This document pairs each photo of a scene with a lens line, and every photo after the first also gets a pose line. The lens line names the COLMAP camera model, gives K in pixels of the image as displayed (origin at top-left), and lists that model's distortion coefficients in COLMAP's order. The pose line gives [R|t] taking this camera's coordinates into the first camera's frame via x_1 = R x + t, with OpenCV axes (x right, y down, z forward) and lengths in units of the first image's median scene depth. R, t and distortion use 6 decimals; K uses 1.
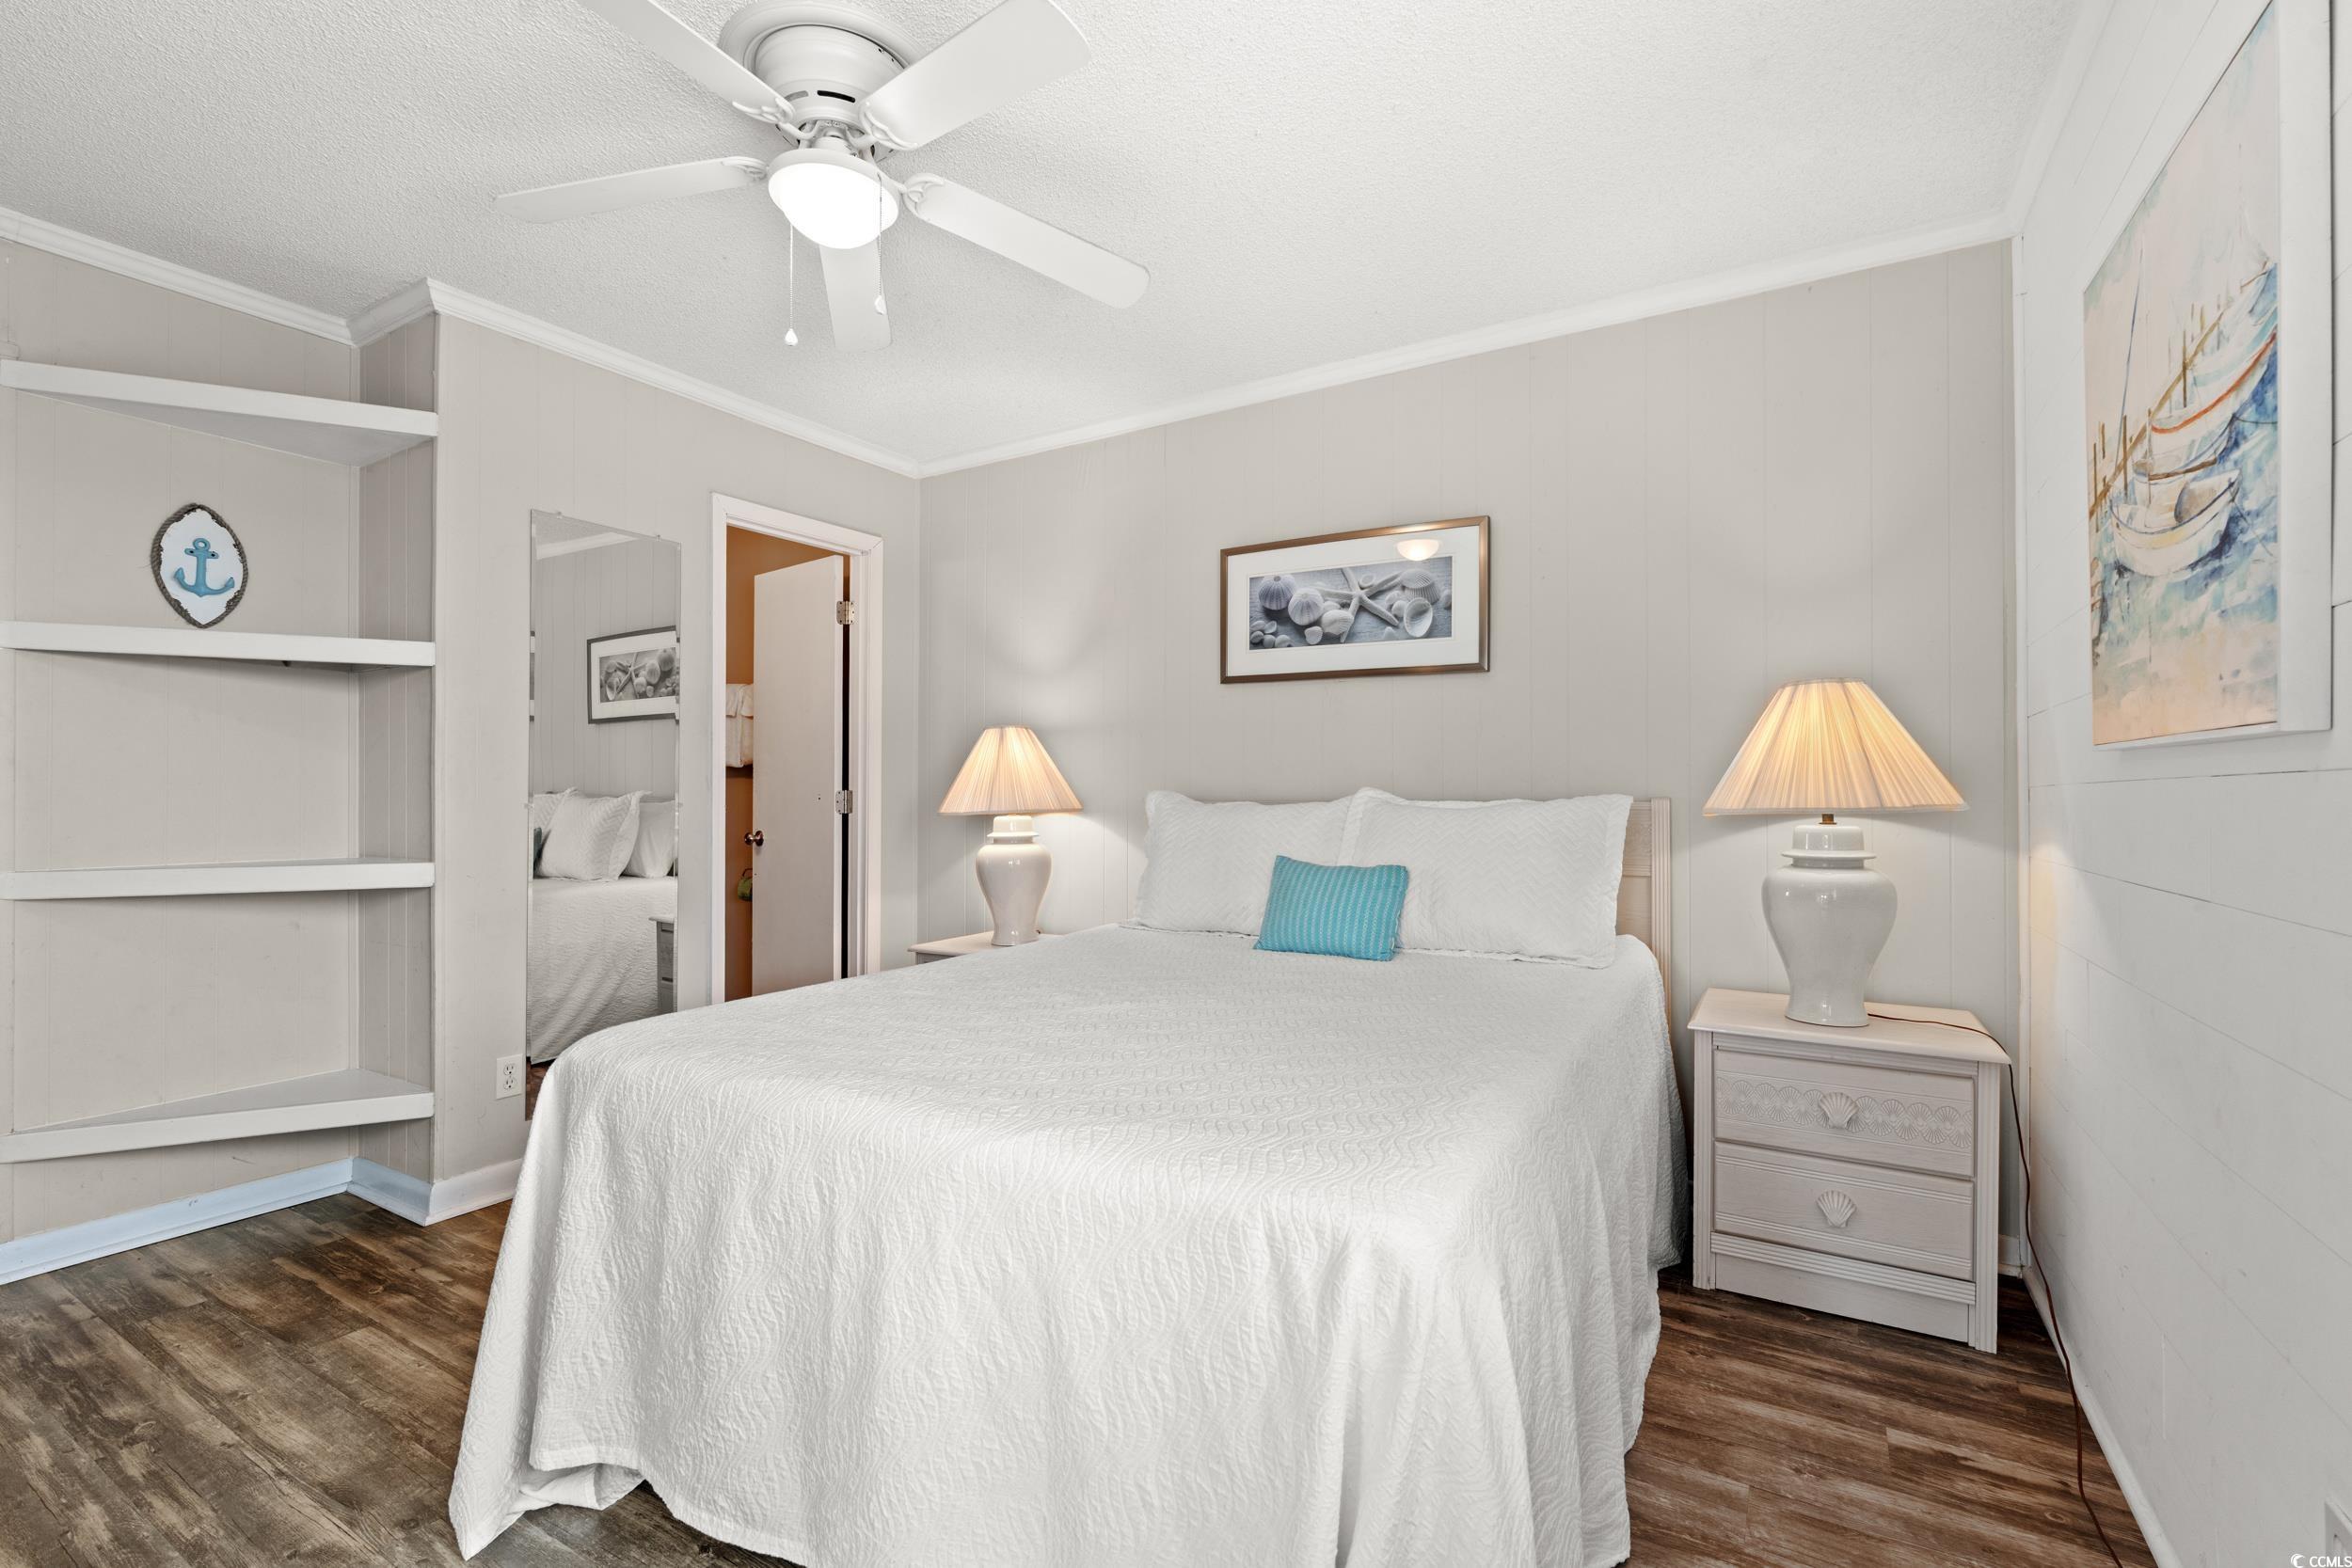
lens RADIAL K [[1012.4, 0, 1210.0], [0, 1012.4, 826.2], [0, 0, 1]] dist [-0.016301, -0.000045]
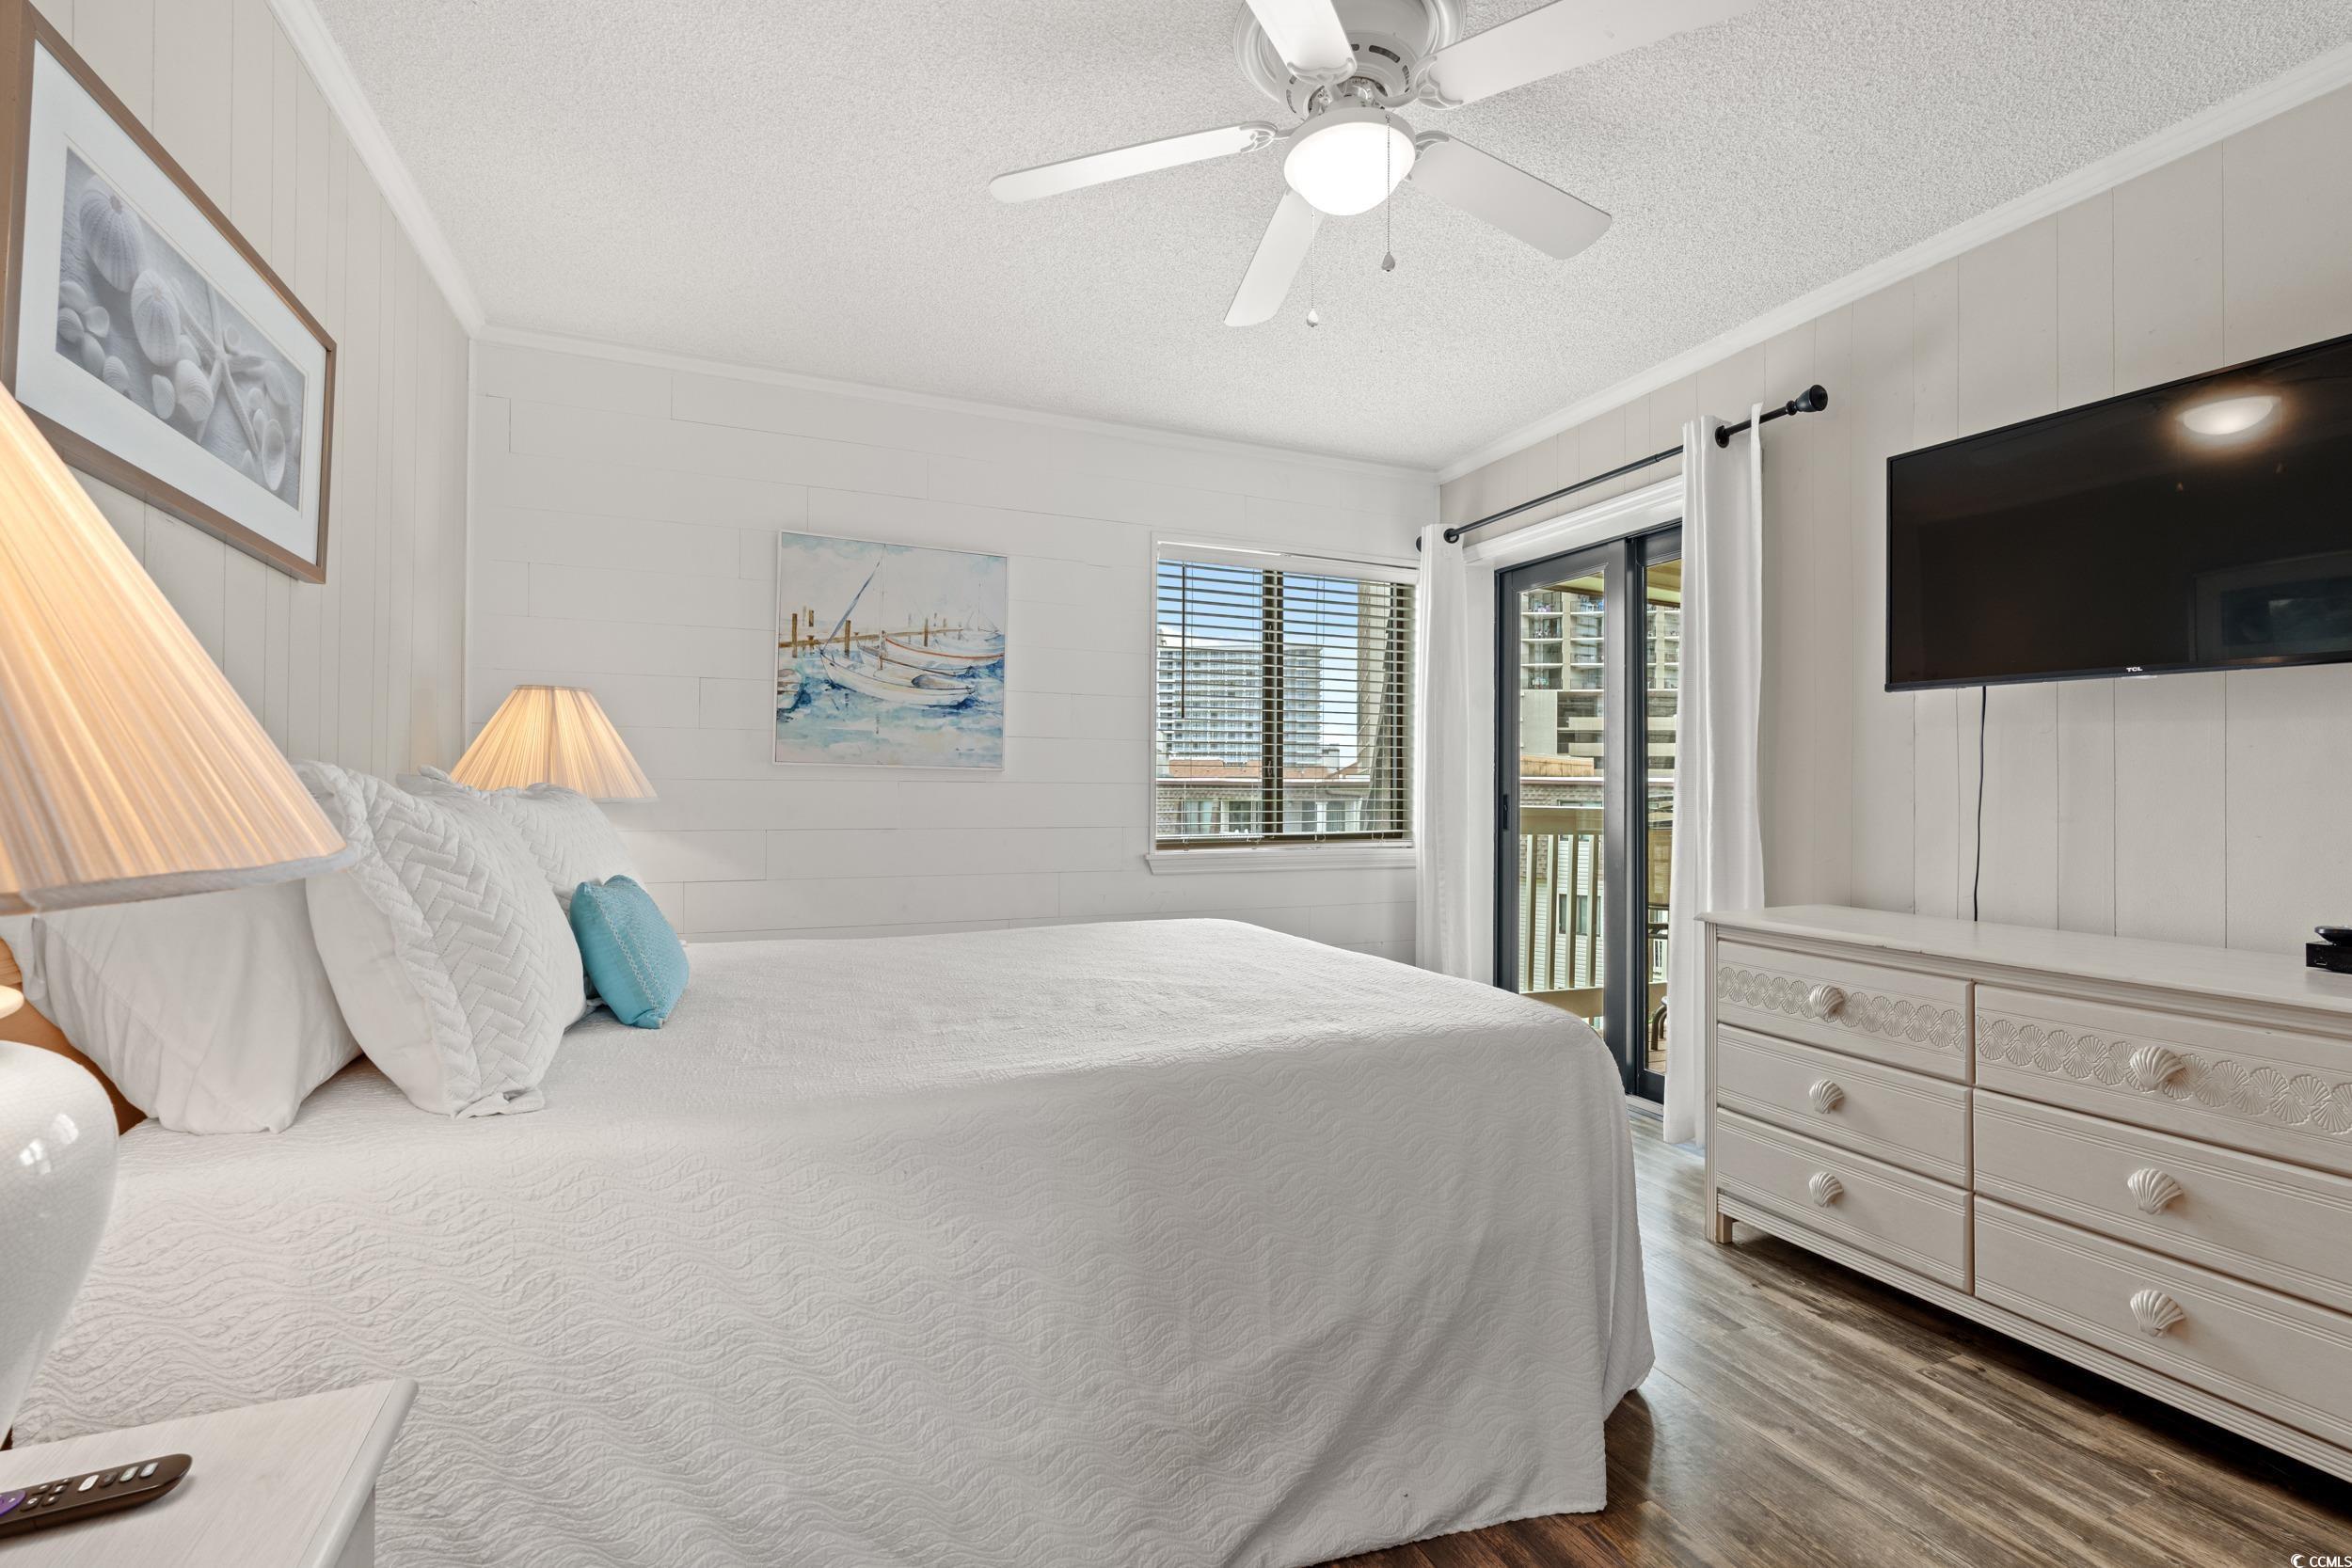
lens RADIAL K [[1015.4, 0, 1176.0], [0, 1015.4, 784.0], [0, 0, 1]] dist [-0.002843, 0.000353]
pose [[-0.793679, 0.000307, 0.608336, -0.497242], [0.011327, 0.999834, 0.014274, -0.029945], [-0.608231, 0.018220, -0.793551, 1.104702]]
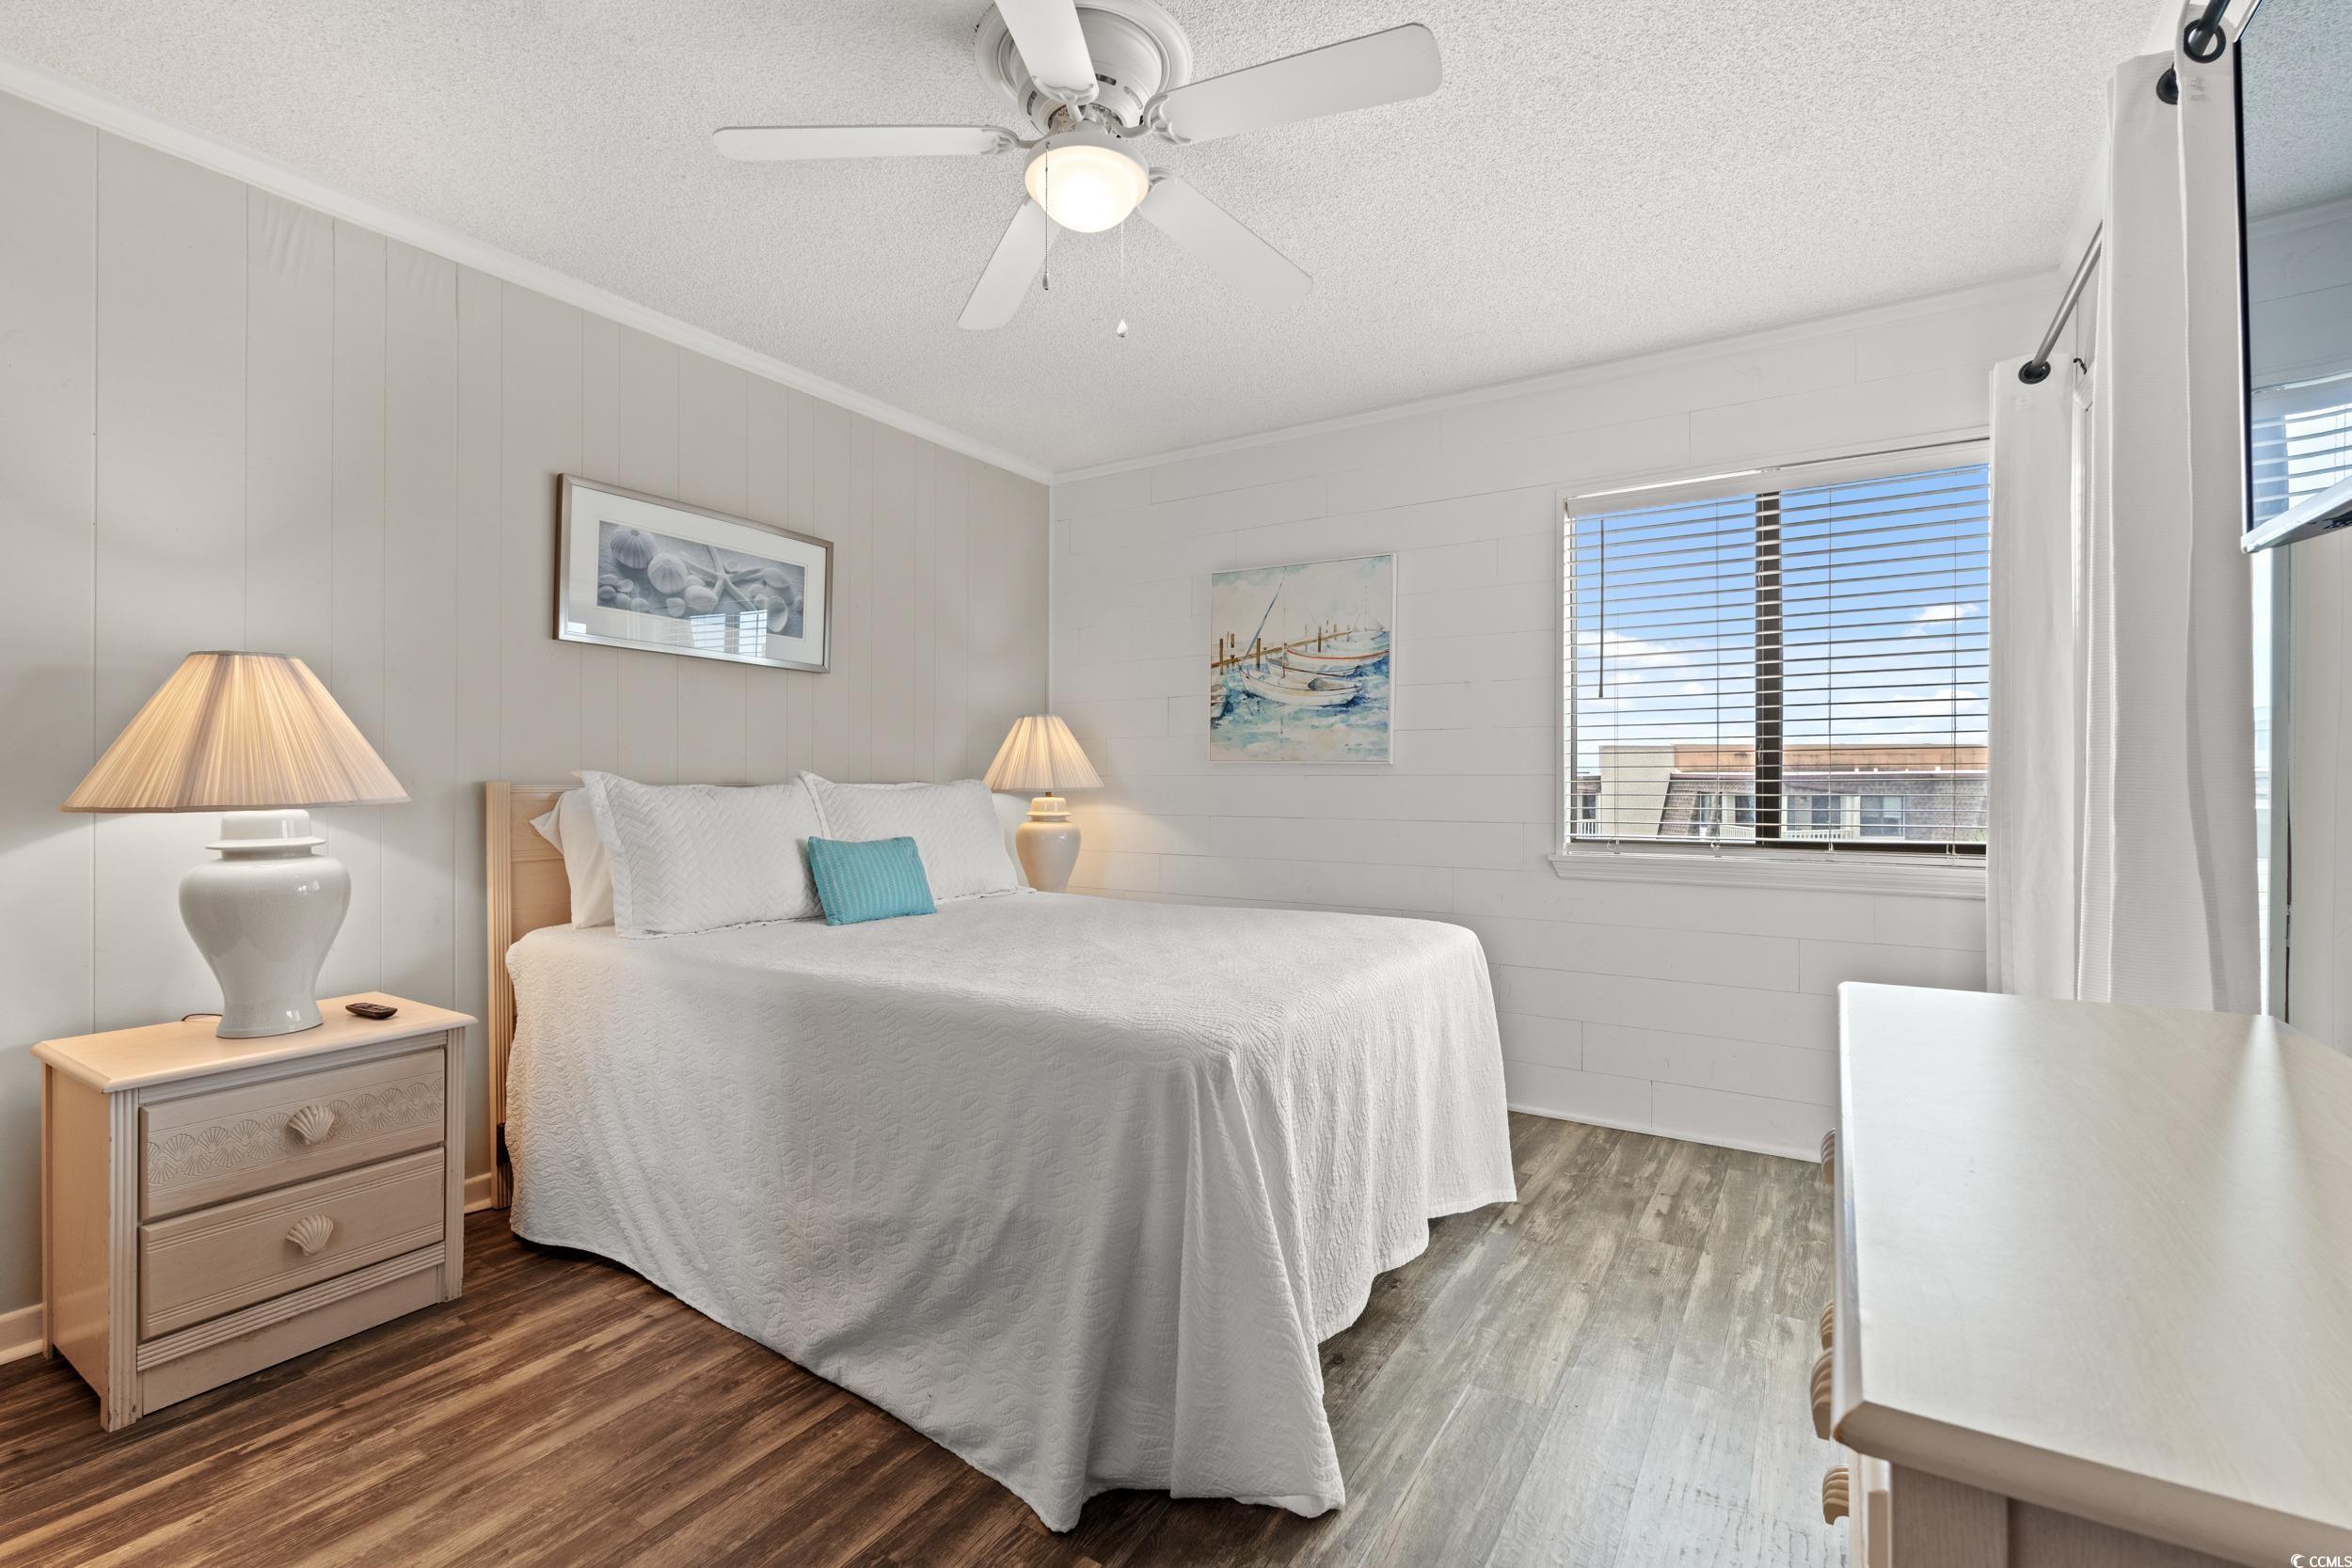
lens RADIAL K [[1015.4, 0, 1176.0], [0, 1015.4, 784.0], [0, 0, 1]] dist [-0.002843, 0.000353]
pose [[0.047615, -0.001302, 0.998865, -0.827316], [0.025499, 0.999675, 0.000087, -0.014124], [-0.998540, 0.025466, 0.047633, 0.510744]]
